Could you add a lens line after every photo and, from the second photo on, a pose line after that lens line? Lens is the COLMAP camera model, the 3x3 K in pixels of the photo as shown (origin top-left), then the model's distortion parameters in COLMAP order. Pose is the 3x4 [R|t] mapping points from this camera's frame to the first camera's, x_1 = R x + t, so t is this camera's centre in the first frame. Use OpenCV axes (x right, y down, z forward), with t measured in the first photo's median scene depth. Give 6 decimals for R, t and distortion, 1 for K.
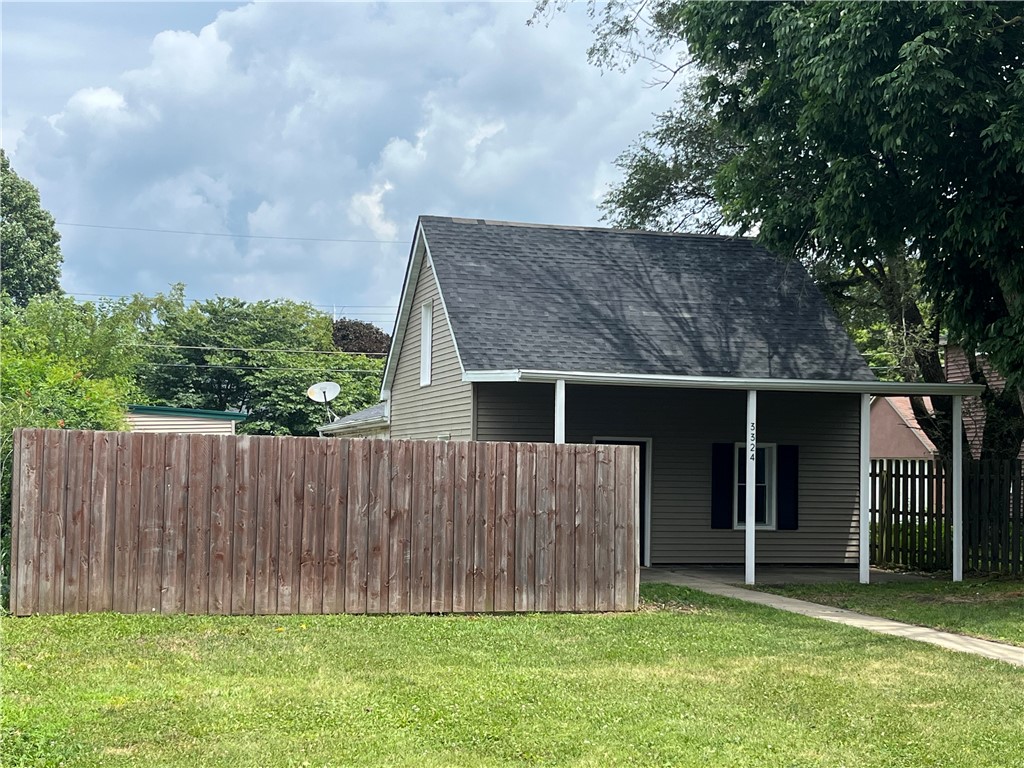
lens RADIAL K [[1455.5, 0, 511.9], [0, 1455.5, 384.7], [0, 0, 1]] dist [0.099871, 0.000000]
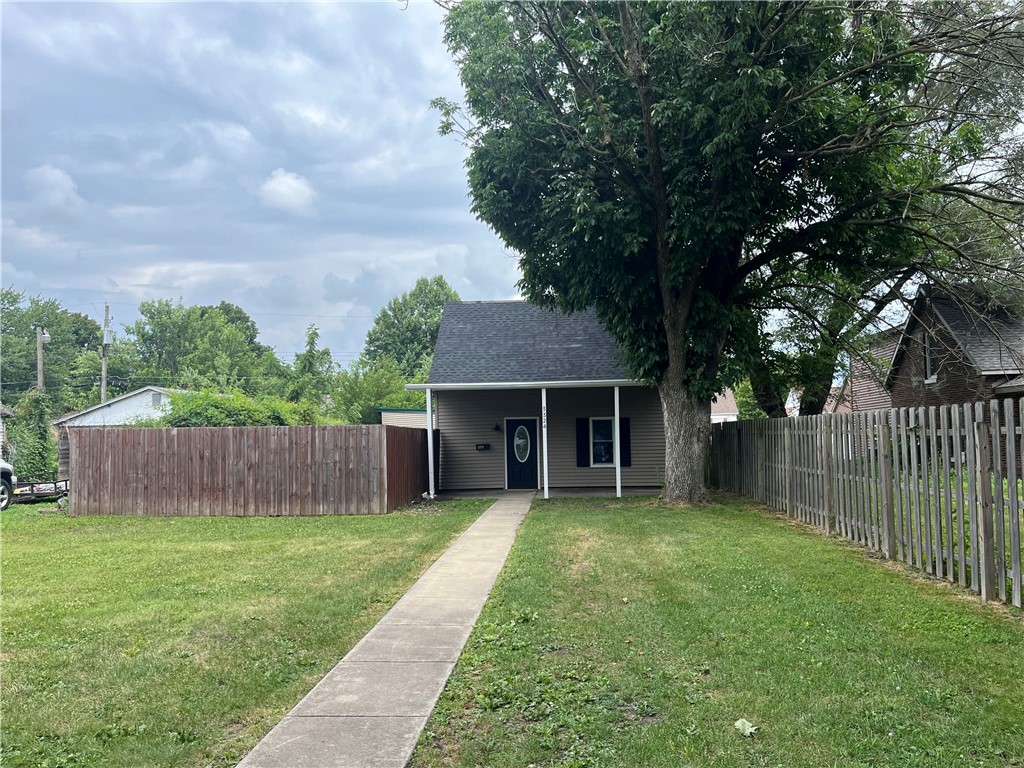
lens RADIAL K [[812.6, 0, 512.0], [0, 812.6, 385.3], [0, 0, 1]] dist [-0.006103, 0.000732]
pose [[0.949051, -0.055542, -0.310189, 0.588133], [0.053765, 0.998451, -0.014281, 0.016537], [0.310502, -0.003124, 0.950568, 0.075916]]
